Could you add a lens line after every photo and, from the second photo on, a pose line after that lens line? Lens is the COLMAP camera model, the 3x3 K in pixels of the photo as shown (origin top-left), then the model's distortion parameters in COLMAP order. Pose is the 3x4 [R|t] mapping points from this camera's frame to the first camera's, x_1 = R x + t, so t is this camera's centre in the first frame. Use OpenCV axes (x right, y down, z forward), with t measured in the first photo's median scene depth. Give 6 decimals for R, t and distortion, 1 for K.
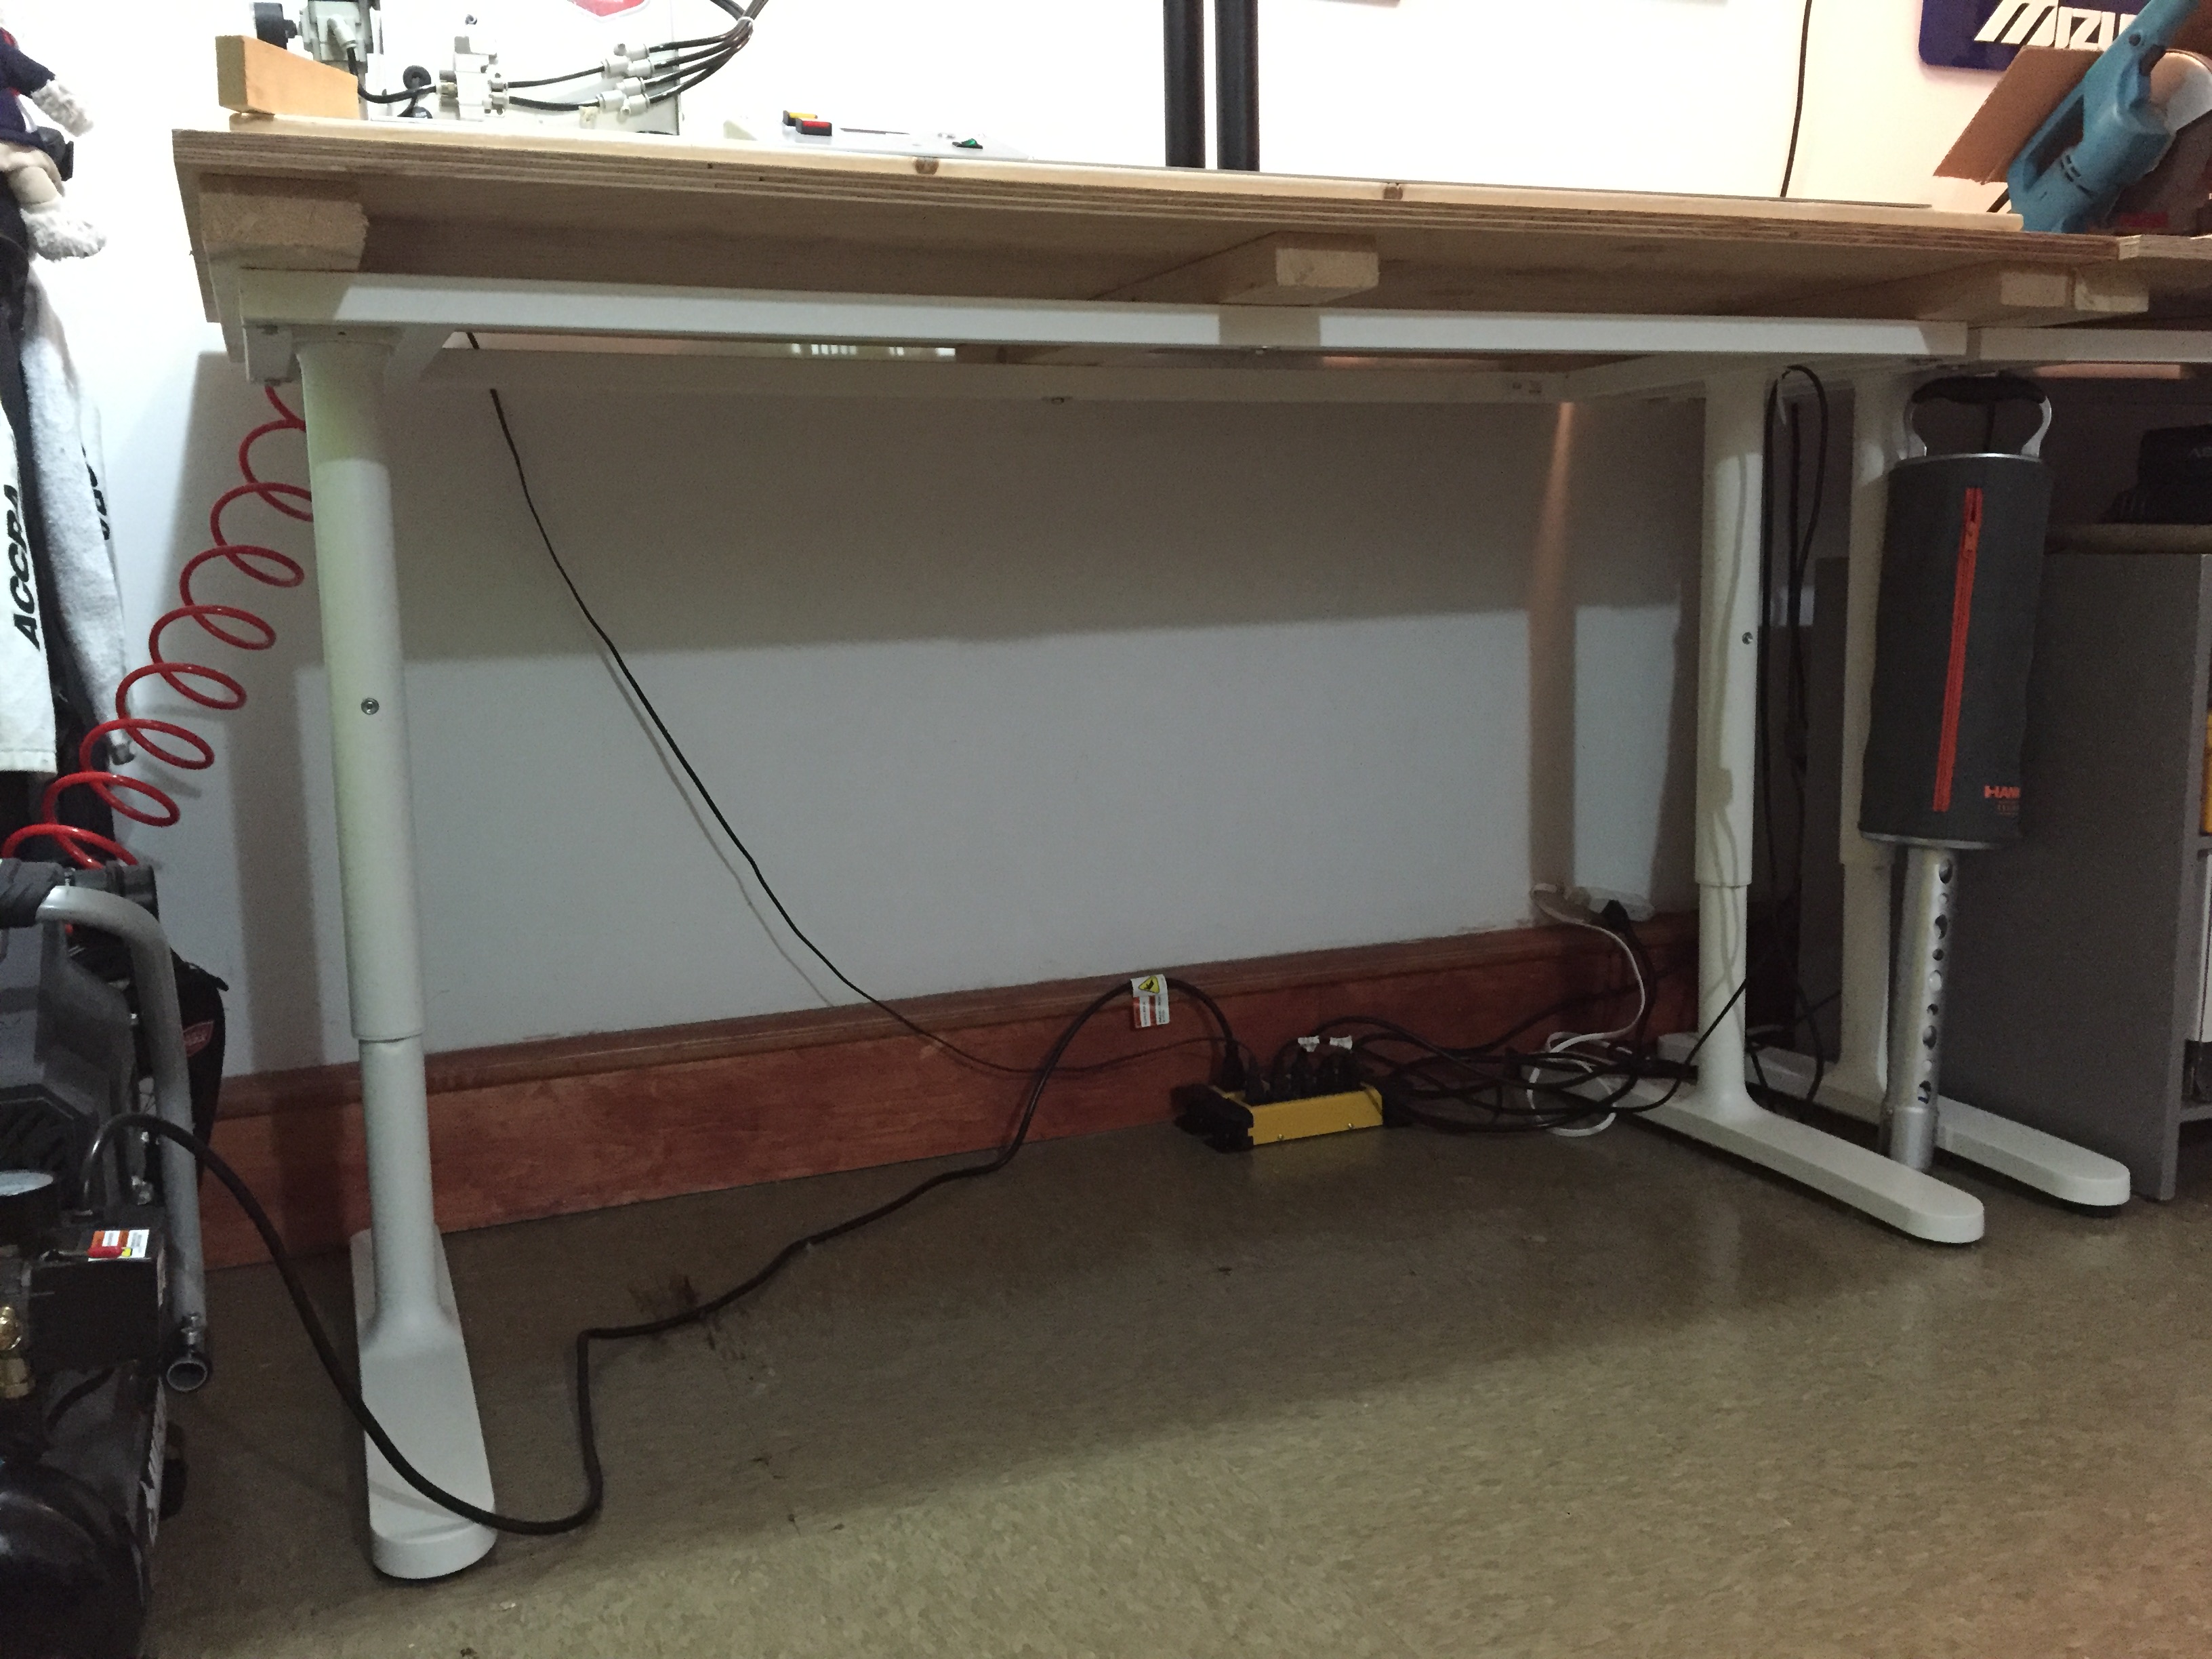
lens RADIAL K [[1903.0, 0, 1050.9], [0, 1903.0, 868.2], [0, 0, 1]] dist [0.000776, -0.024019]
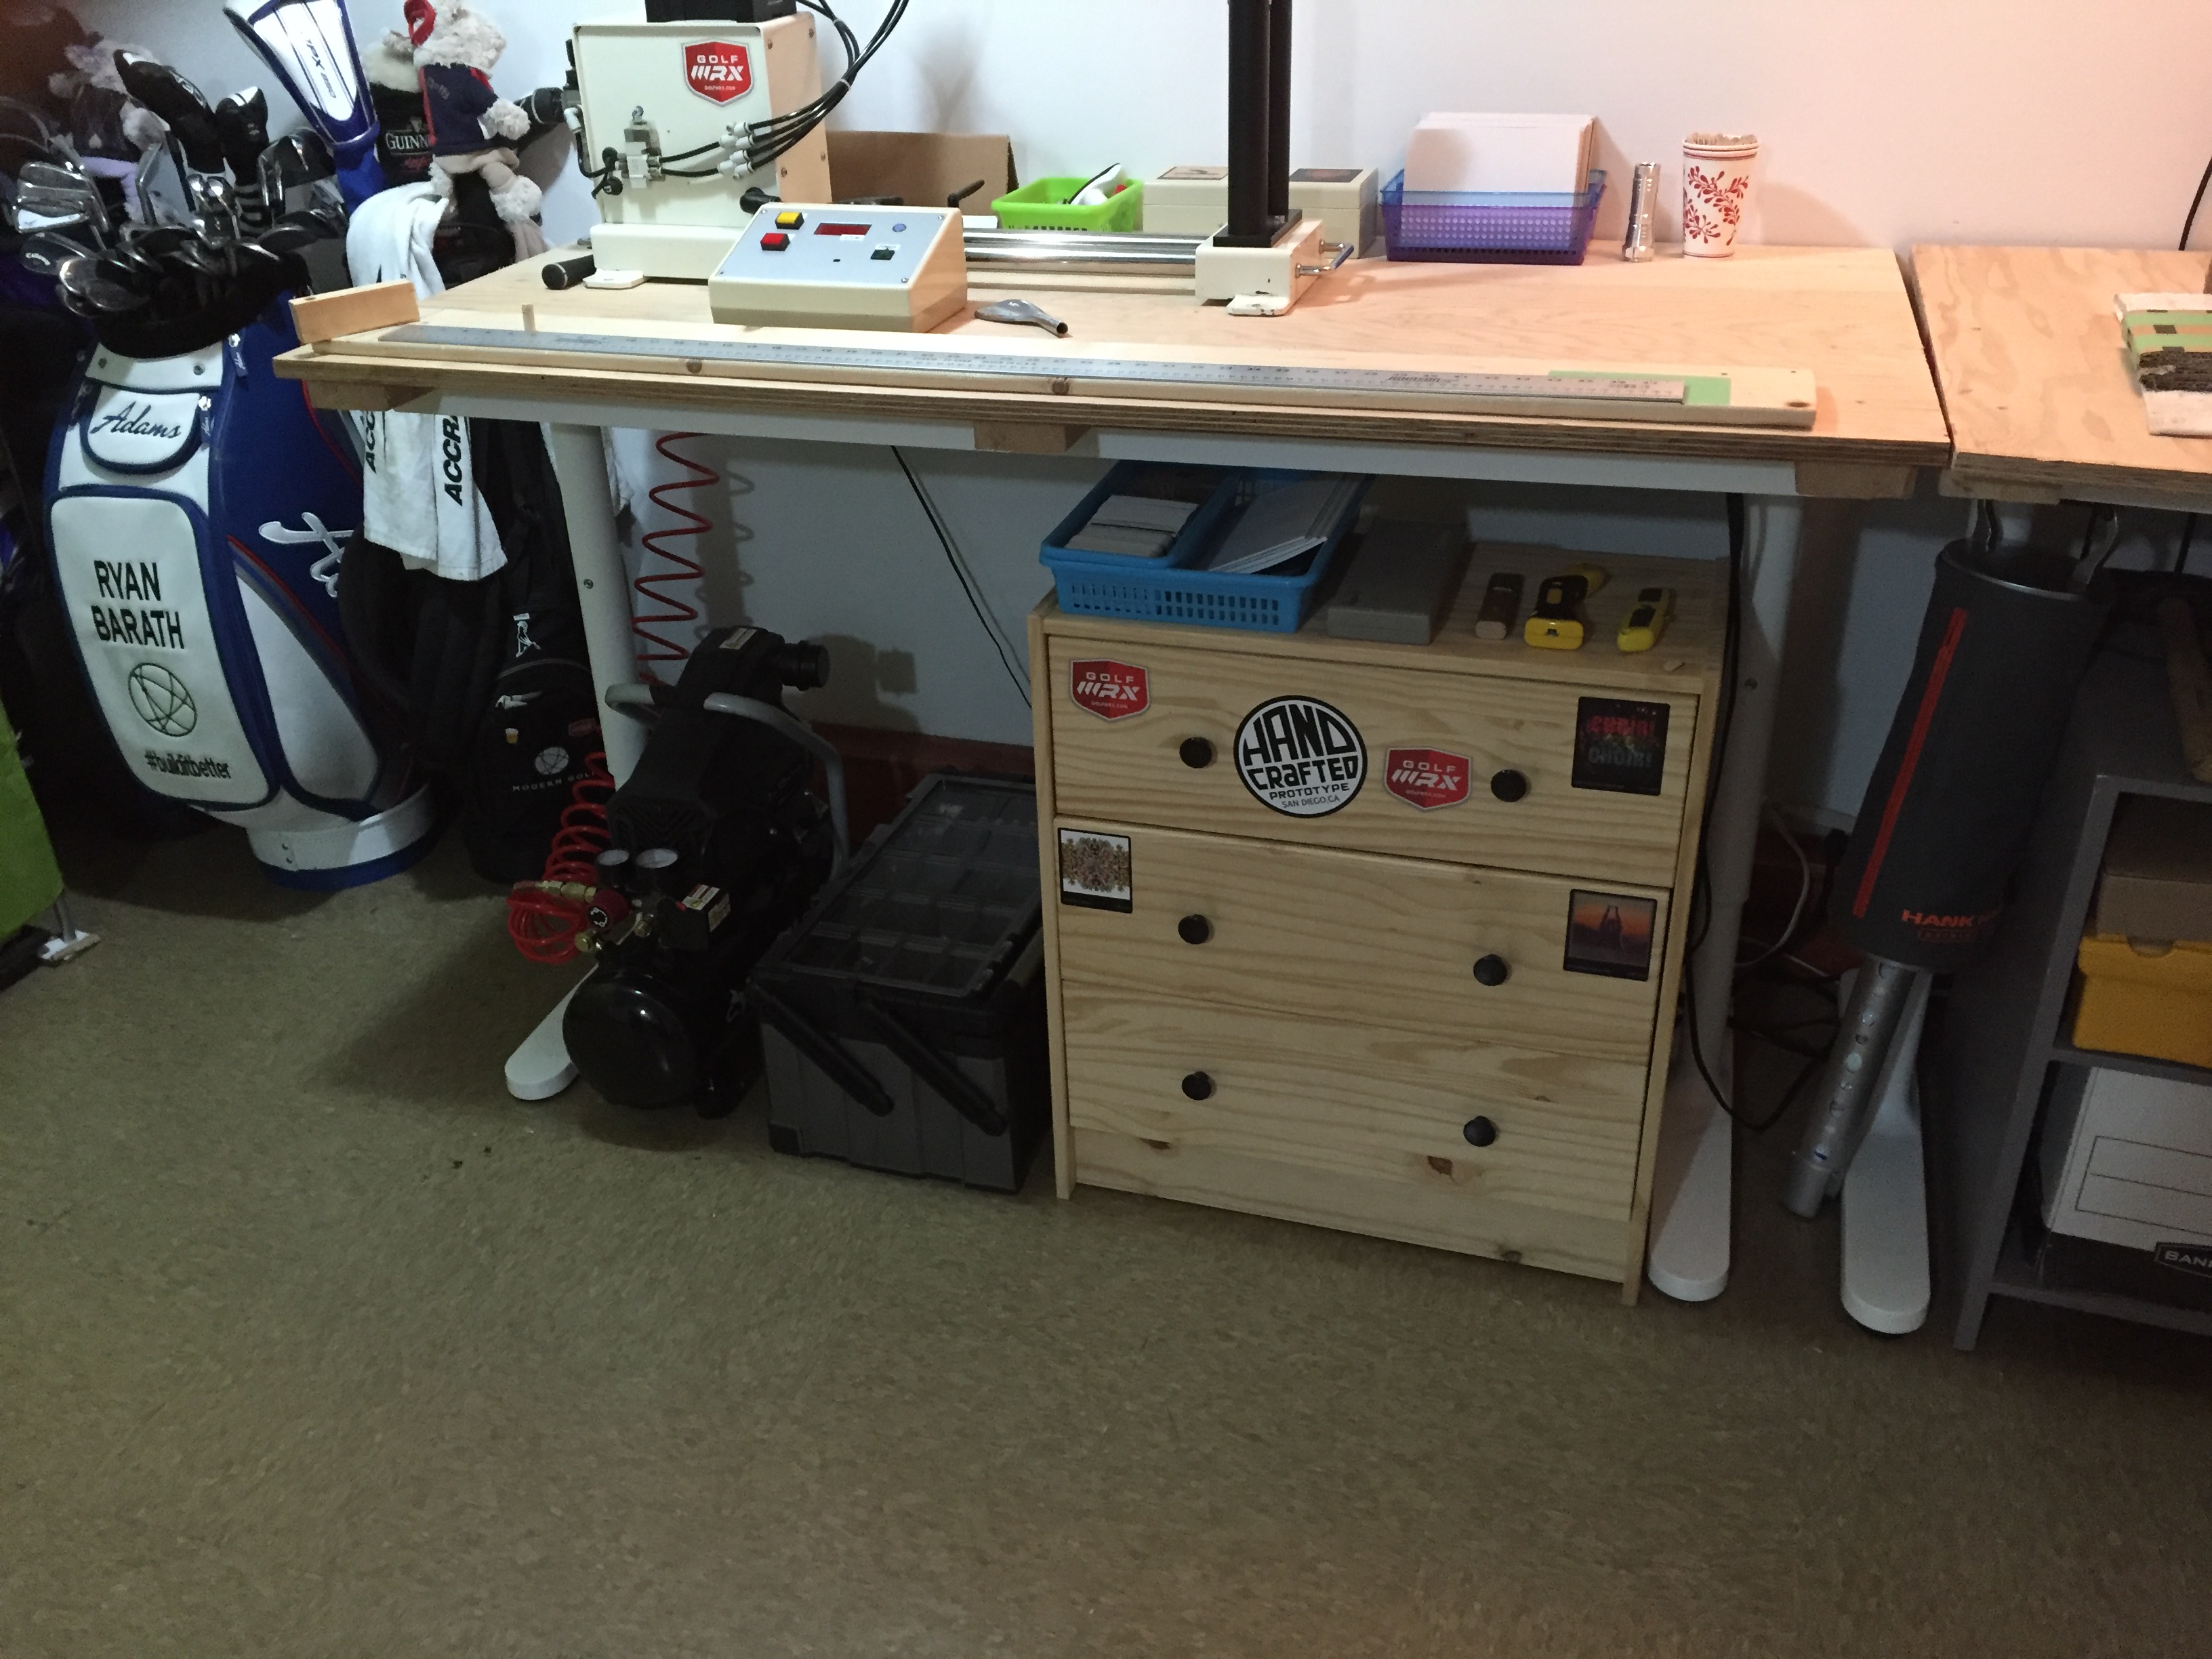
lens RADIAL K [[1900.3, 0, 1092.2], [0, 1900.3, 843.2], [0, 0, 1]] dist [0.087395, -0.150365]
pose [[0.764149, 0.307614, -0.566965, 0.886720], [-0.081701, 0.918040, 0.387979, -0.513400], [0.639845, -0.250153, 0.726652, 0.055610]]
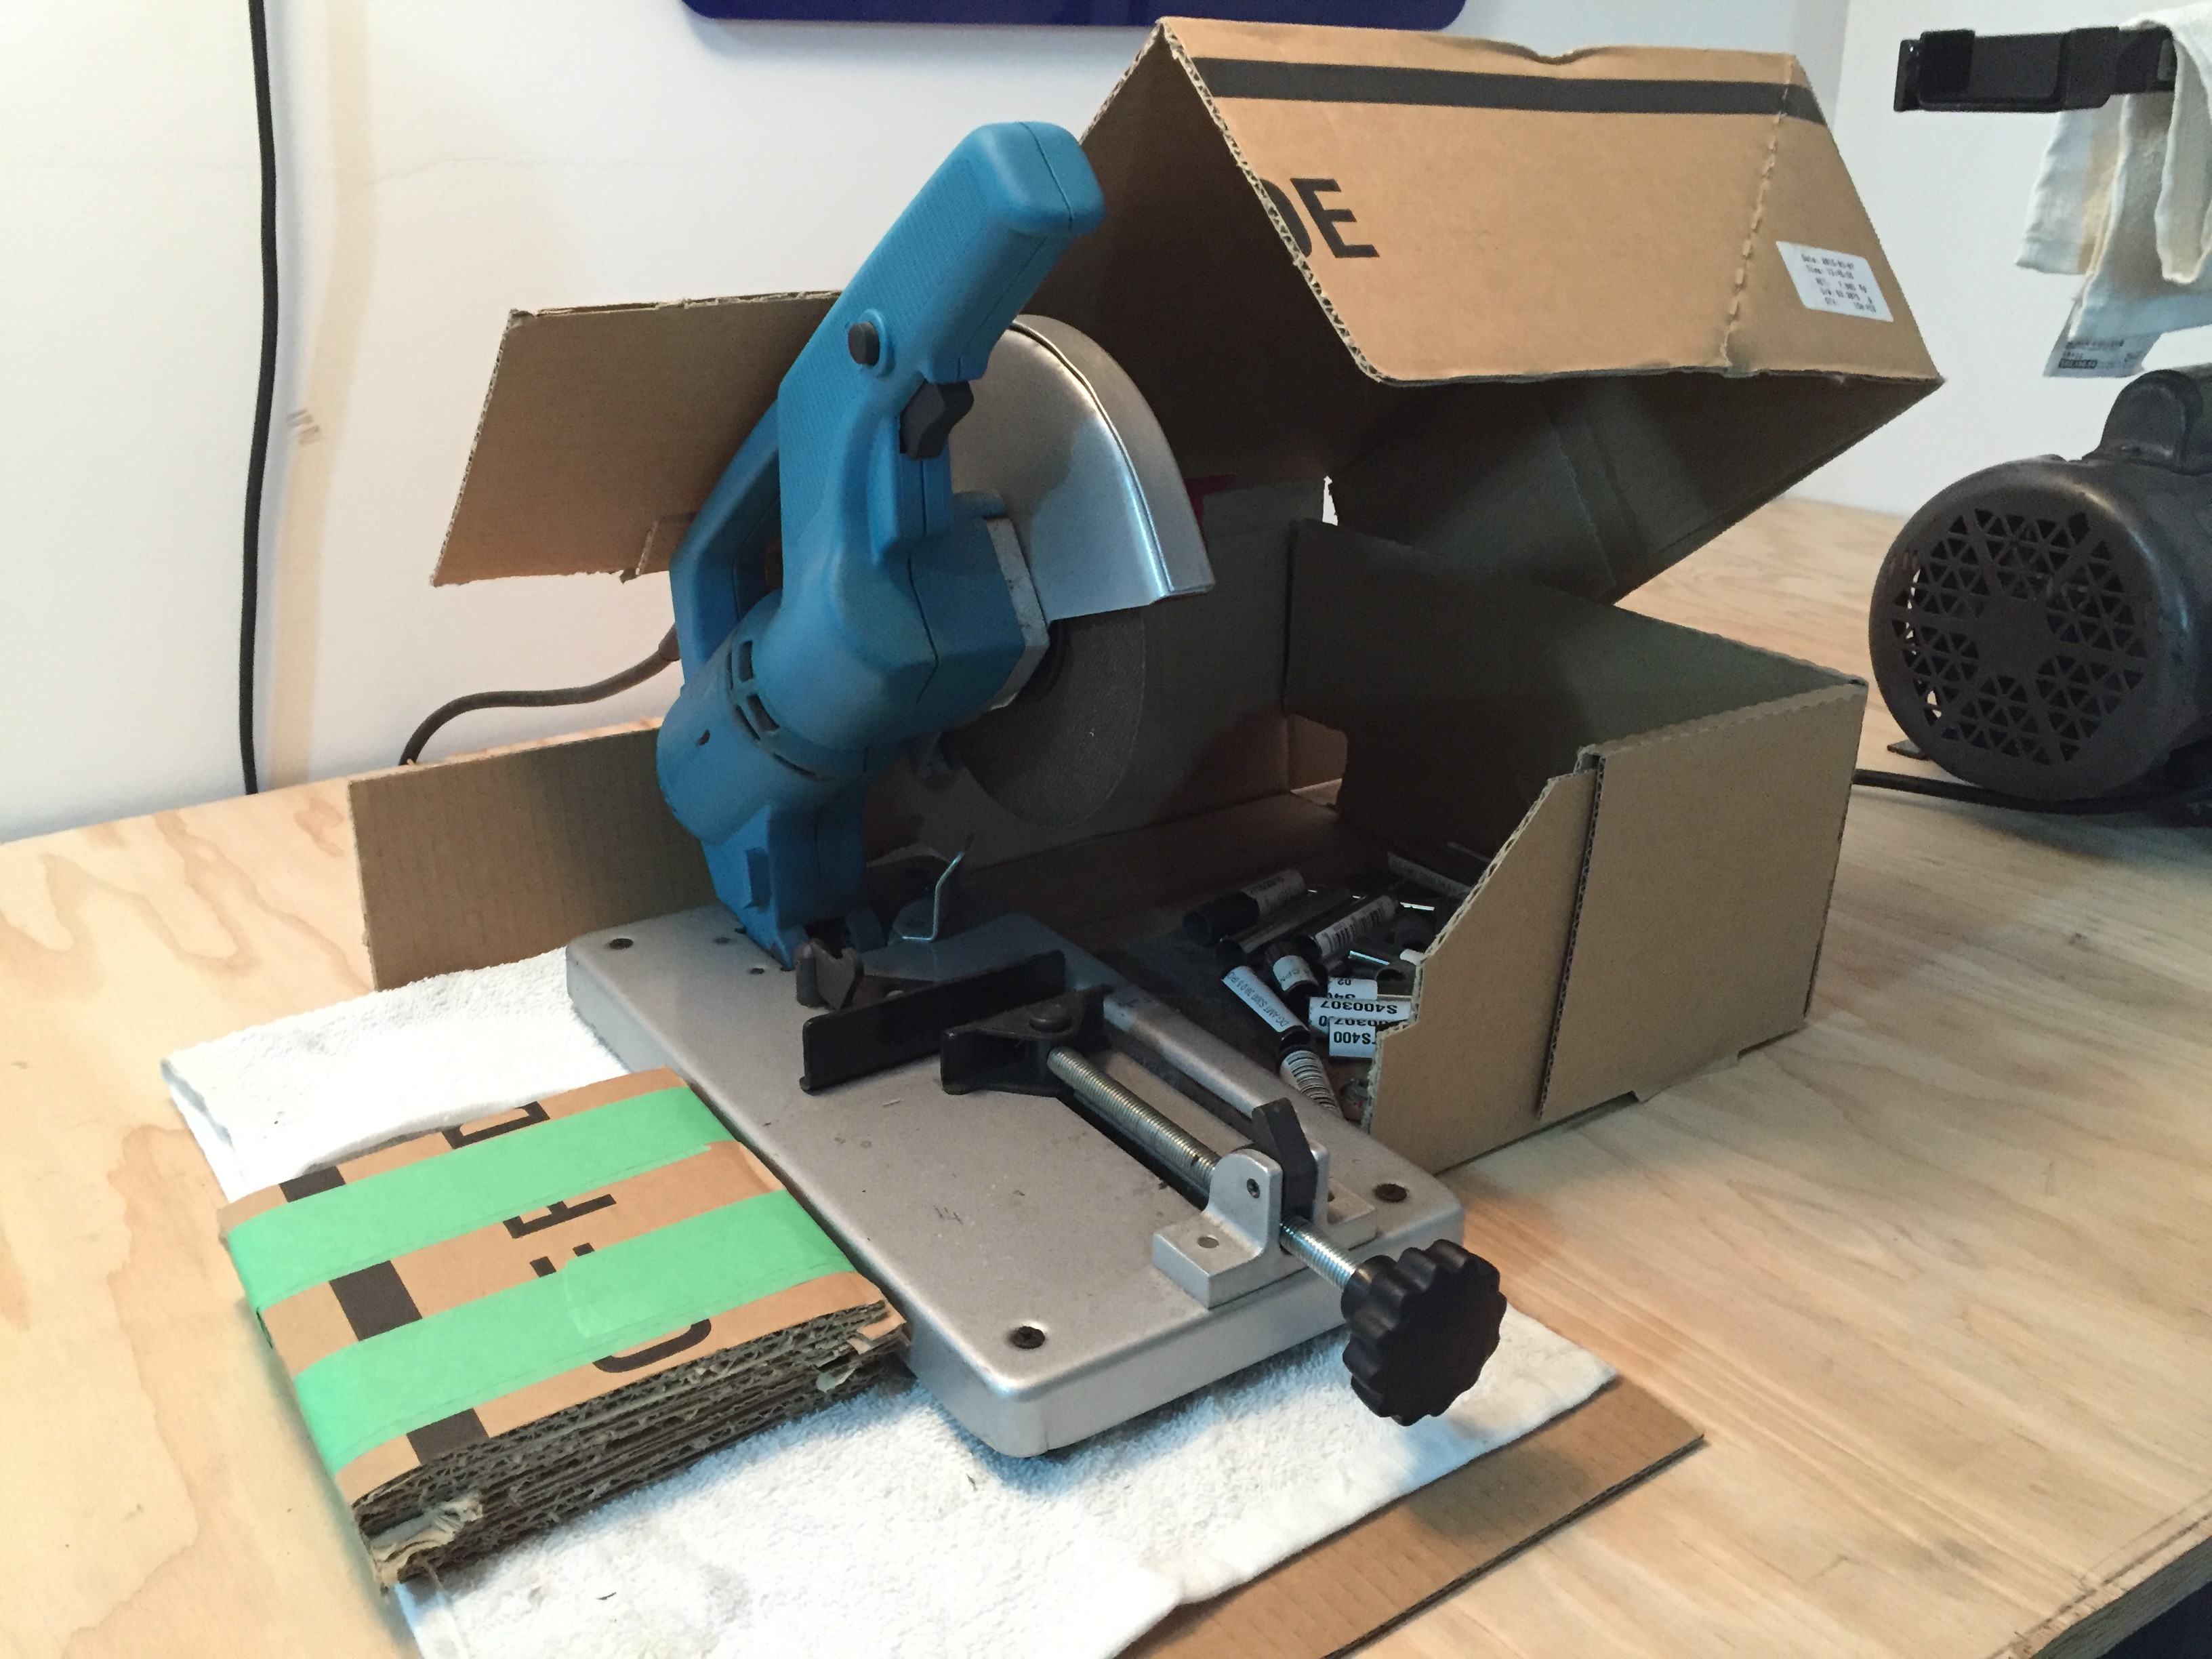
lens RADIAL K [[1900.3, 0, 1092.2], [0, 1900.3, 843.2], [0, 0, 1]] dist [0.087395, -0.150365]
pose [[0.963710, -0.064642, 0.259008, 0.687092], [0.002942, 0.972752, 0.231829, -0.561686], [-0.266936, -0.222654, 0.937641, 0.933785]]
